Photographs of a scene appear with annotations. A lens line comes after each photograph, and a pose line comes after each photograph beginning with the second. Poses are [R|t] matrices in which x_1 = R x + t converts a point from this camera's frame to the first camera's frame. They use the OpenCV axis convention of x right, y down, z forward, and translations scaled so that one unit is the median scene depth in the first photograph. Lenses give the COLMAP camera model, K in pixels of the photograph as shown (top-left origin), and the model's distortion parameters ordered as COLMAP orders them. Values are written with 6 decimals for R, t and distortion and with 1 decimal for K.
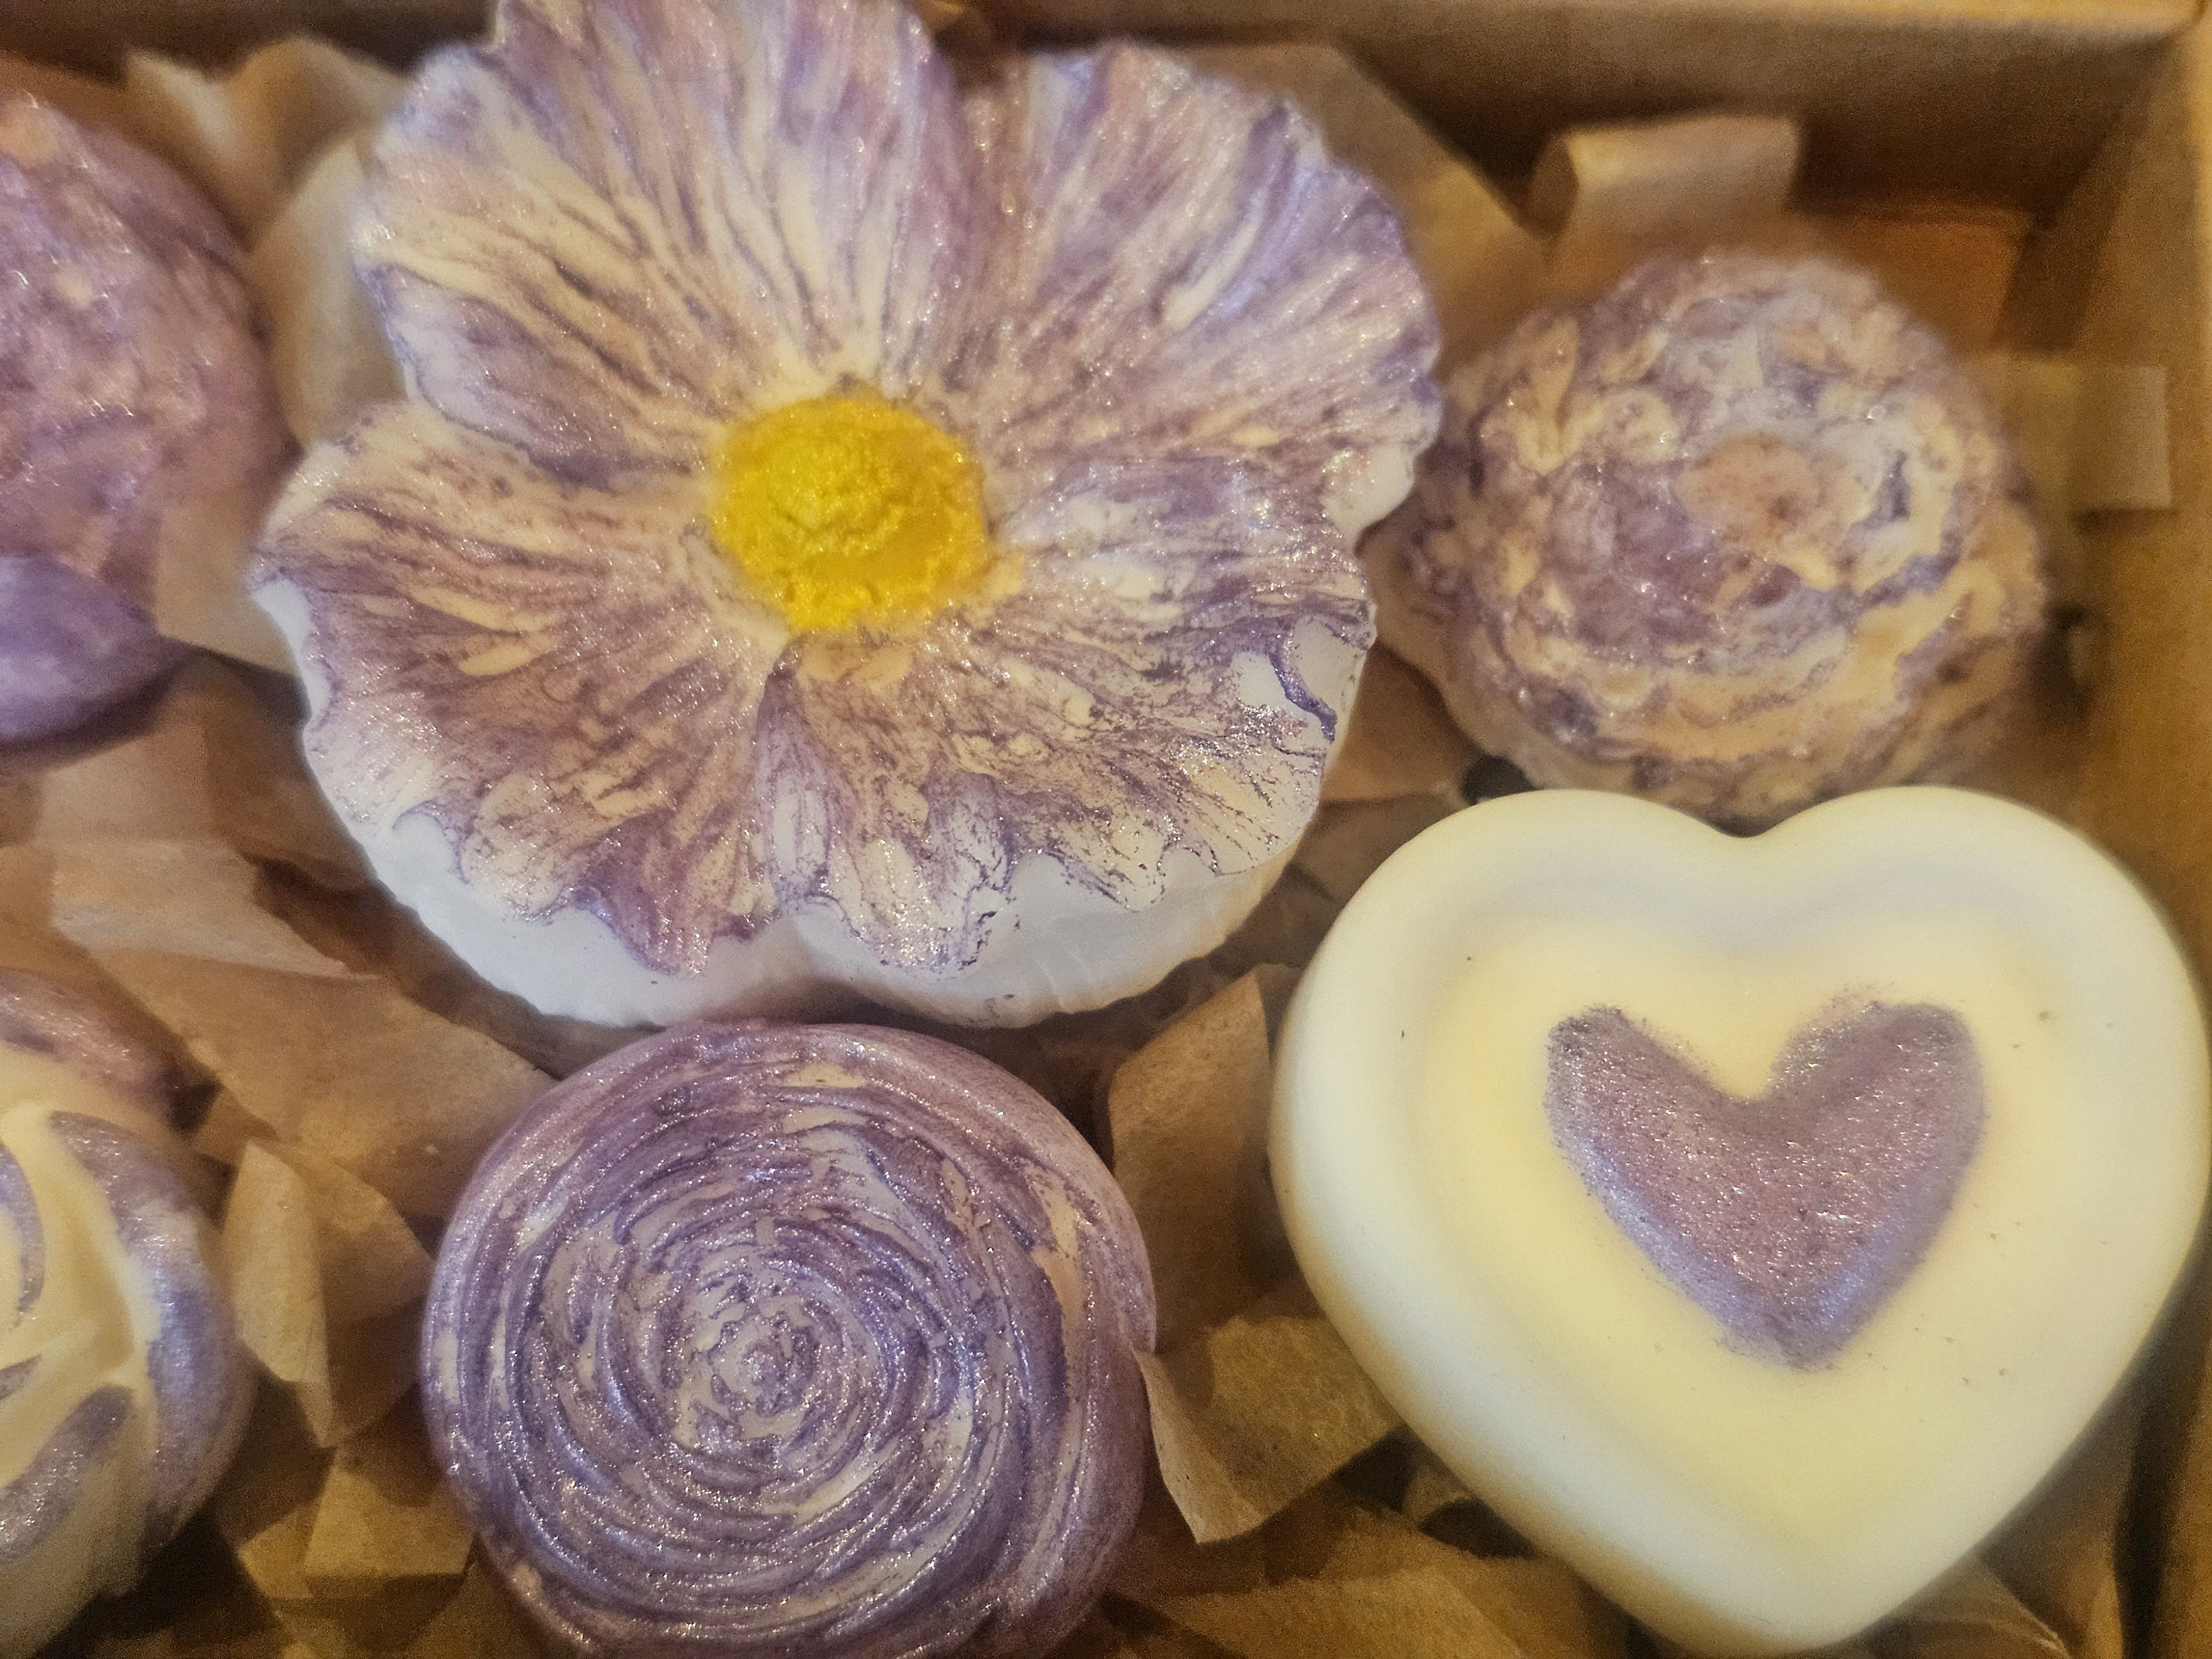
lens RADIAL K [[2984.7, 0, 1067.4], [0, 2984.7, 829.6], [0, 0, 1]] dist [0.012948, -0.045408]
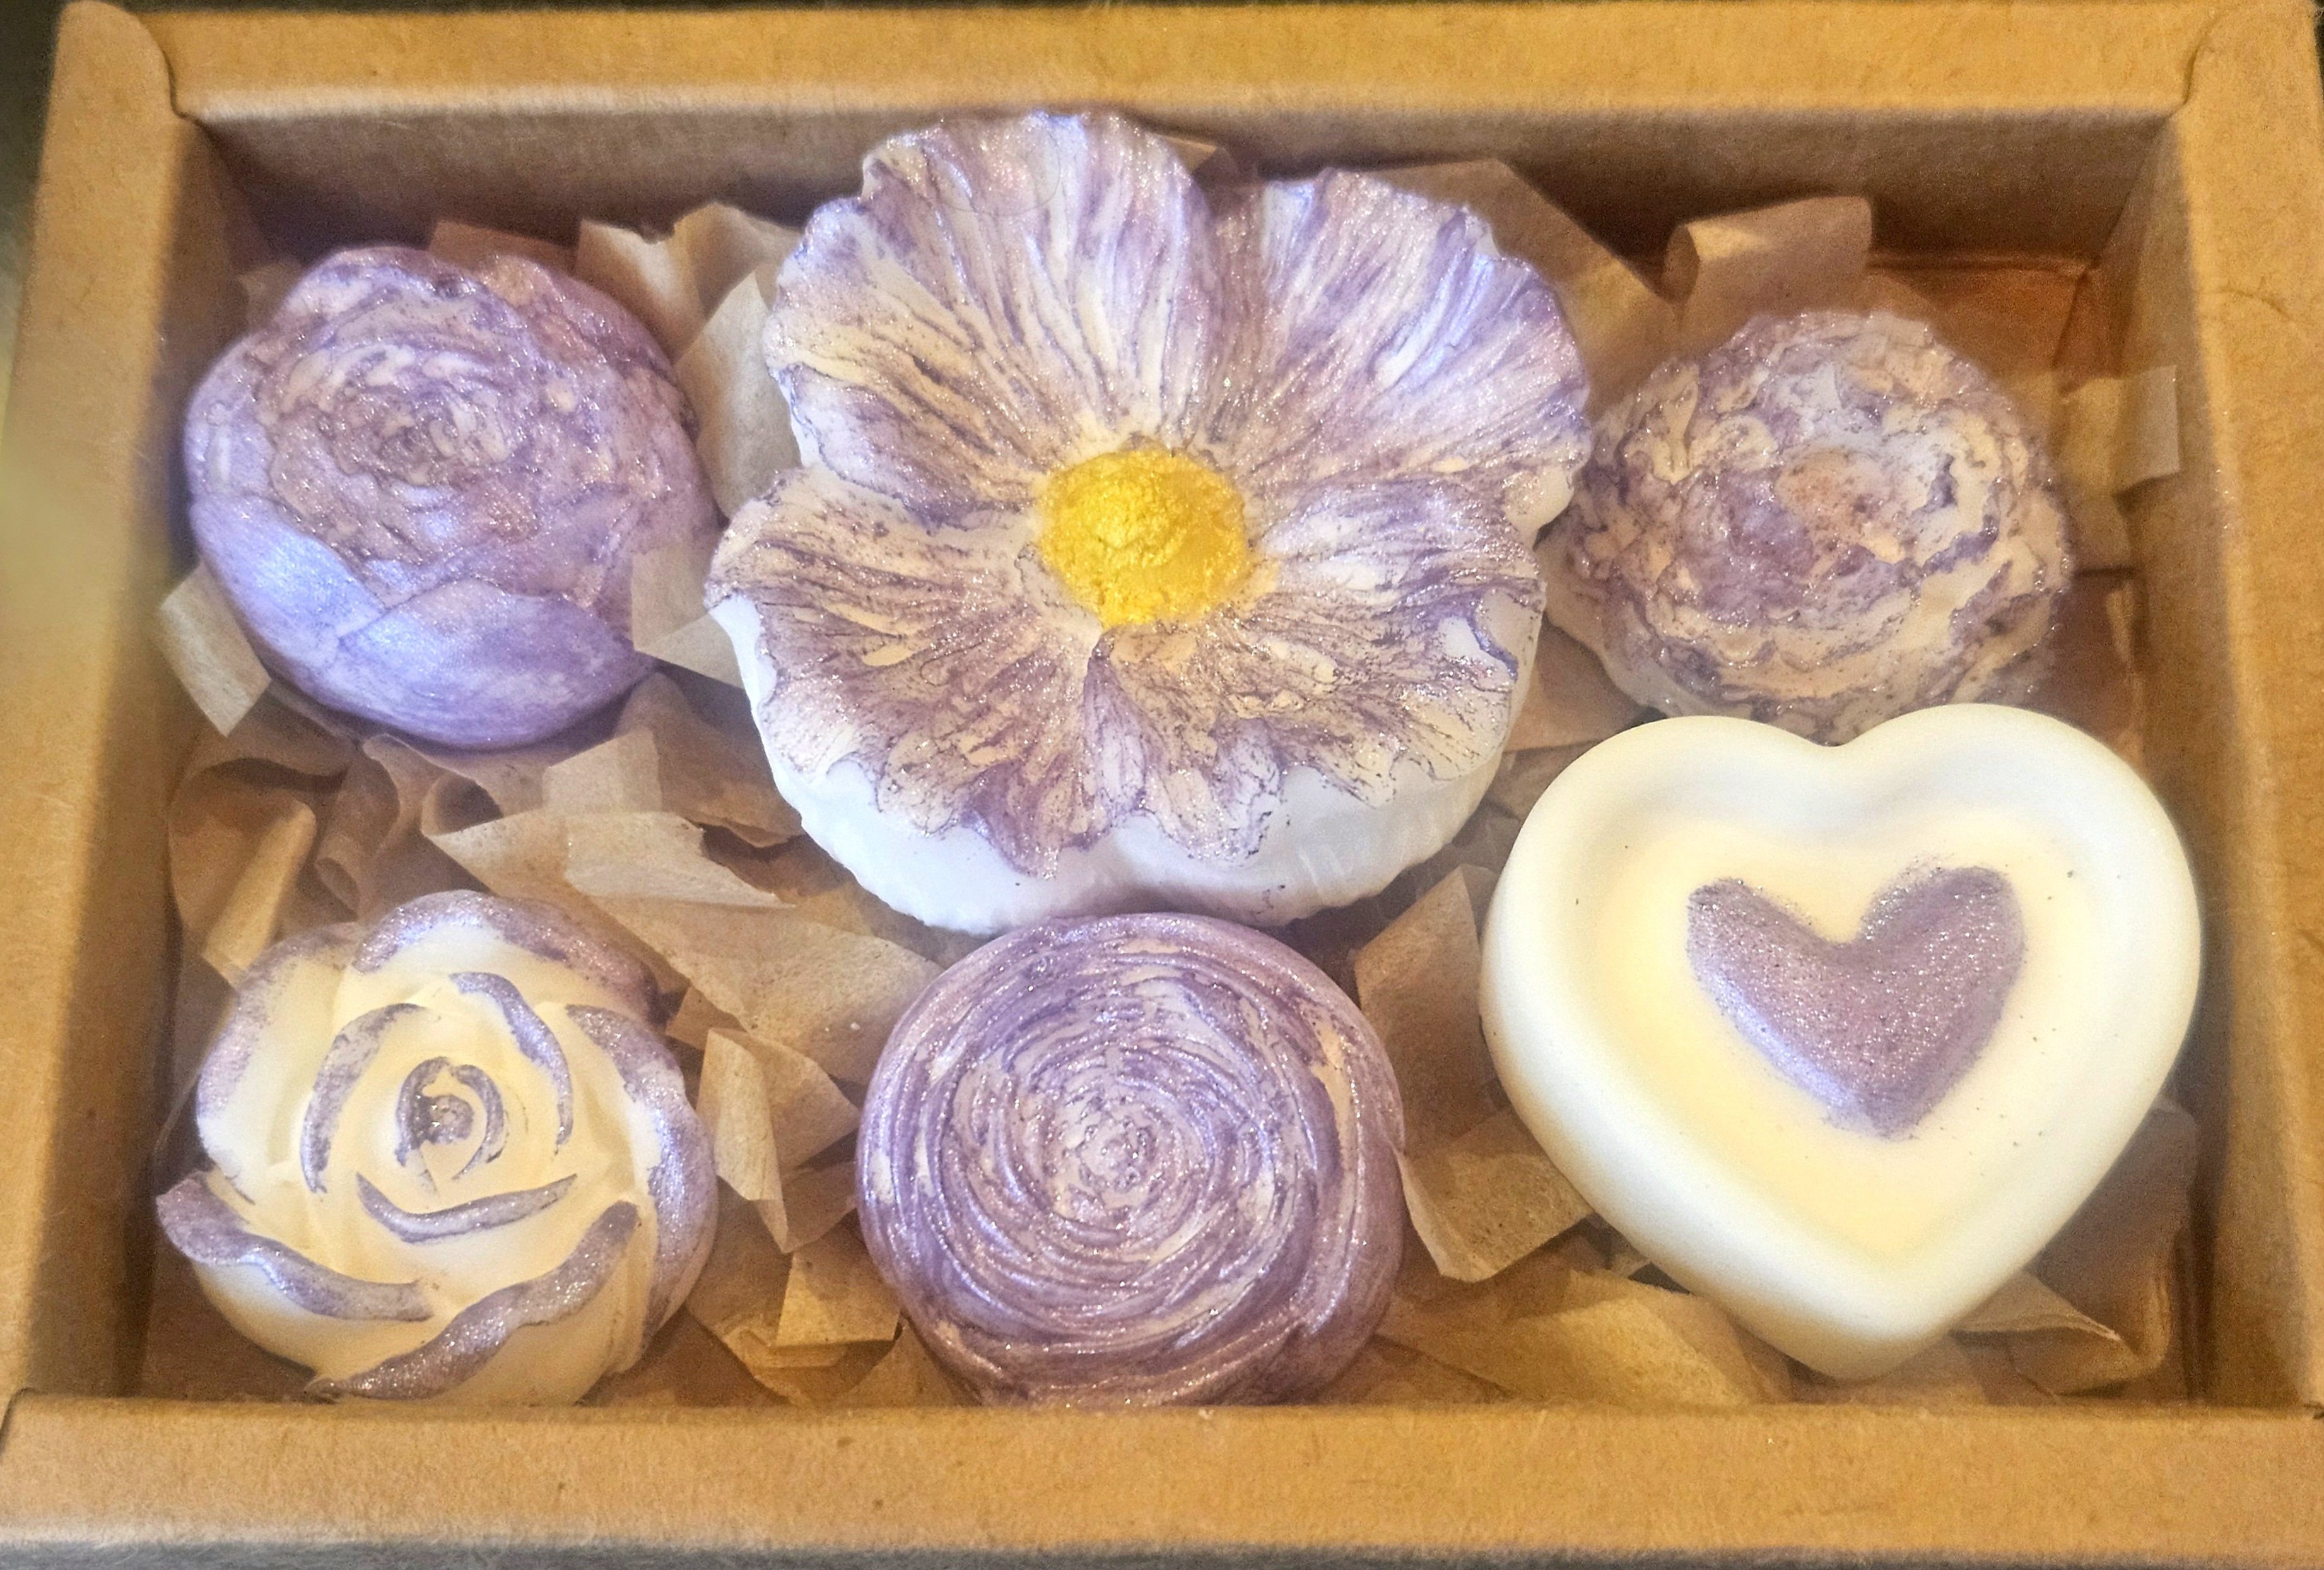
lens RADIAL K [[3151.7, 0, 1170.6], [0, 3151.7, 876.6], [0, 0, 1]] dist [-0.018298, 0.058987]
pose [[0.998559, -0.042379, -0.032924, -0.022072], [0.041485, 0.998764, -0.027367, 0.084429], [0.034043, 0.025962, 0.999083, -0.394174]]
